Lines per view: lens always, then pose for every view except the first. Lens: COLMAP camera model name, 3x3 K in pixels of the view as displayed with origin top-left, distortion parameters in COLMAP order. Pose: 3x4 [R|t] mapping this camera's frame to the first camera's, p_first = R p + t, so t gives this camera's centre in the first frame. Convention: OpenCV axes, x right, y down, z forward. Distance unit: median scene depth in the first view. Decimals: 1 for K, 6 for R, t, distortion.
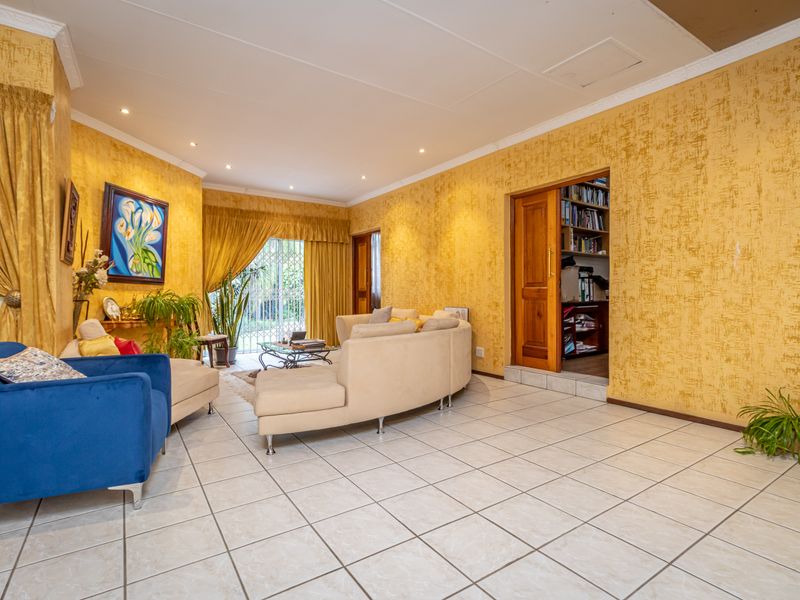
lens RADIAL K [[413.1, 0, 400.6], [0, 413.1, 300.6], [0, 0, 1]] dist [-0.000712, 0.000315]
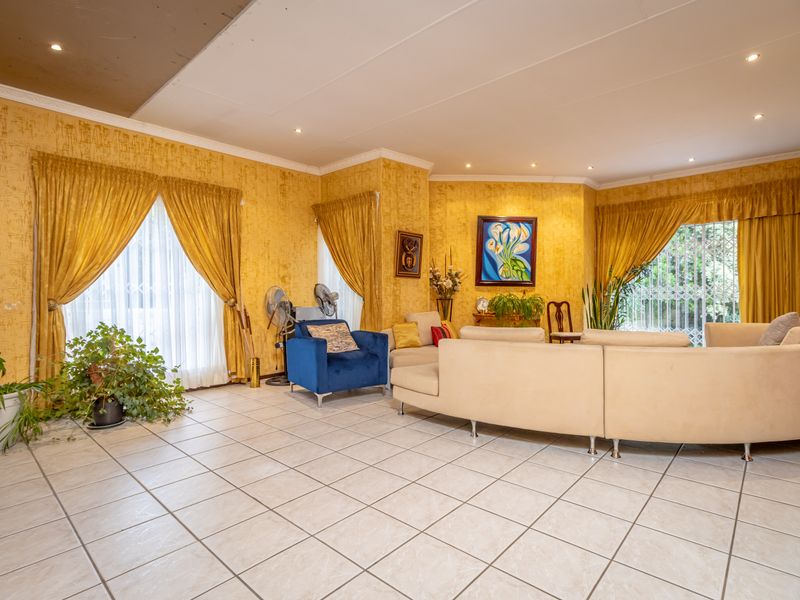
lens RADIAL K [[413.1, 0, 395.7], [0, 413.1, 293.5], [0, 0, 1]] dist [-0.000712, 0.000315]
pose [[0.234453, -0.005735, -0.972111, 0.462212], [-0.003255, 0.999972, -0.006684, -0.007936], [0.972122, 0.004732, 0.234427, 0.307971]]
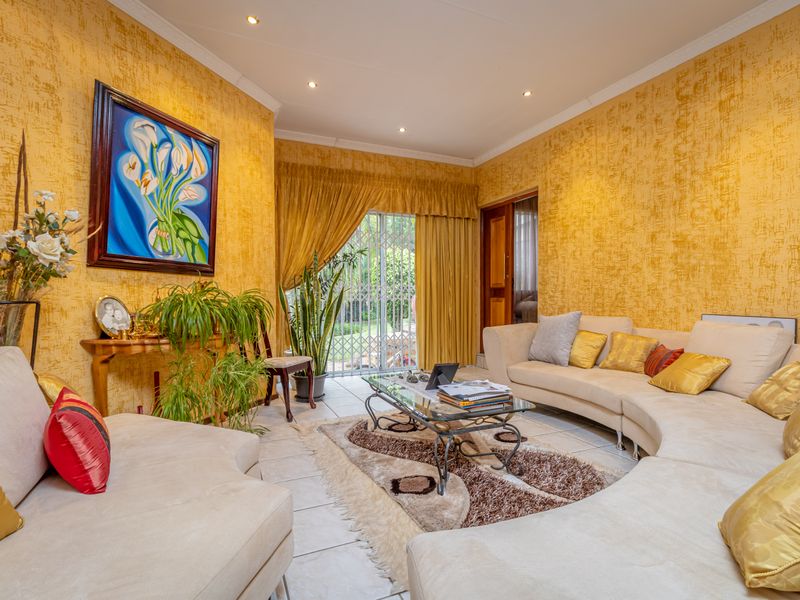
lens RADIAL K [[413.1, 0, 398.7], [0, 413.1, 311.0], [0, 0, 1]] dist [-0.000712, 0.000315]
pose [[0.982527, 0.004521, -0.186064, -0.178191], [-0.000253, 0.999737, 0.022953, -0.000708], [0.186119, -0.022505, 0.982269, 0.421132]]
